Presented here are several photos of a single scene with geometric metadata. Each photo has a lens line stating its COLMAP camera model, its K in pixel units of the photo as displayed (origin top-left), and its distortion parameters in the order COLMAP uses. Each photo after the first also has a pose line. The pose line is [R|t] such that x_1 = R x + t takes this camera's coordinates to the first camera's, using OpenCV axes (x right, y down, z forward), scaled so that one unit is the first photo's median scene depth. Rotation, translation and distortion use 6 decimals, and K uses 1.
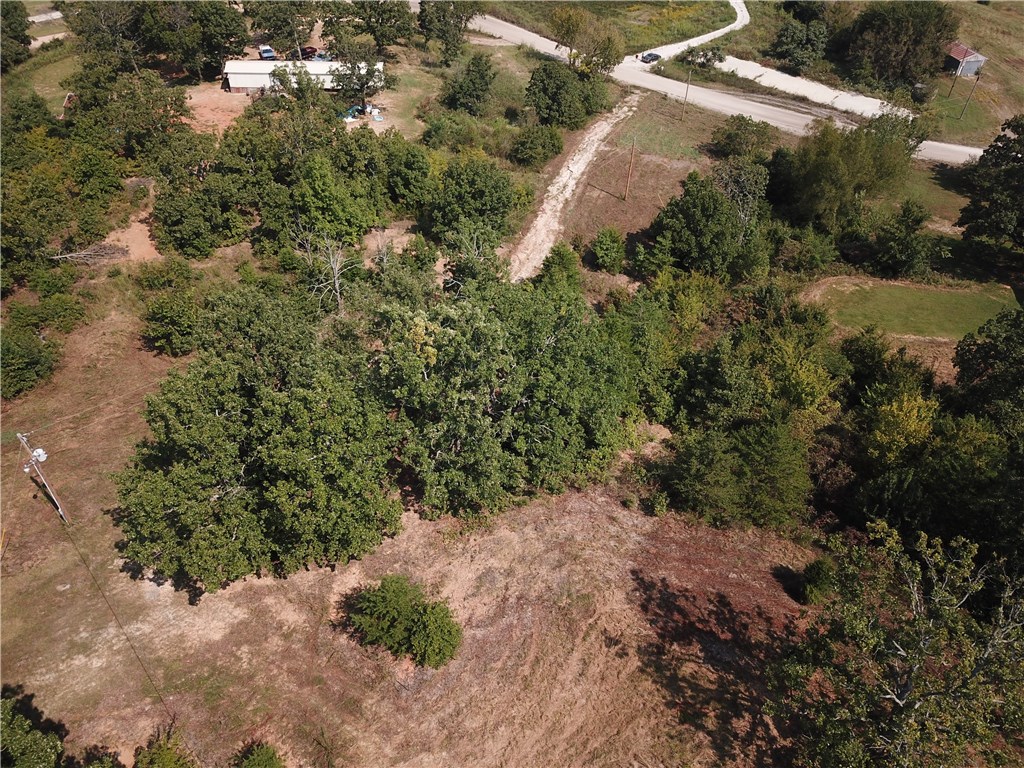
lens RADIAL K [[783.3, 0, 518.1], [0, 783.3, 384.2], [0, 0, 1]] dist [0.000191, 0.004539]
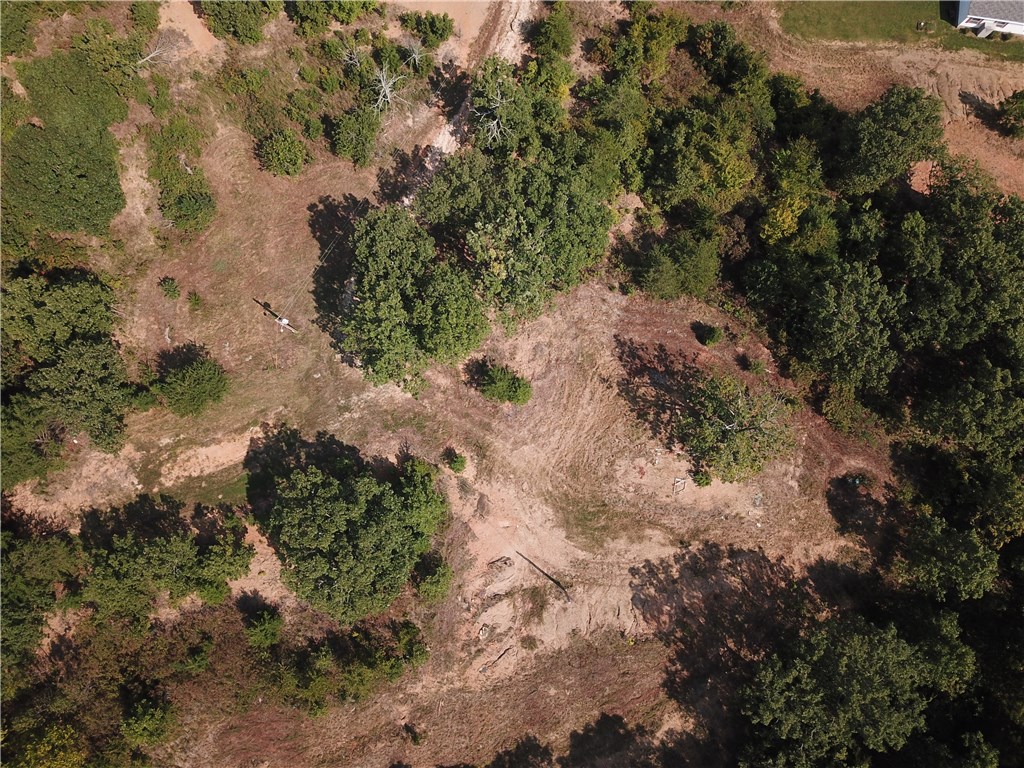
lens RADIAL K [[783.3, 0, 518.1], [0, 783.3, 384.2], [0, 0, 1]] dist [0.000191, 0.004539]
pose [[0.995100, -0.098753, -0.004797, -0.048478], [0.076489, 0.738193, 0.670239, -0.524334], [-0.062647, -0.667322, 0.742130, -0.247558]]
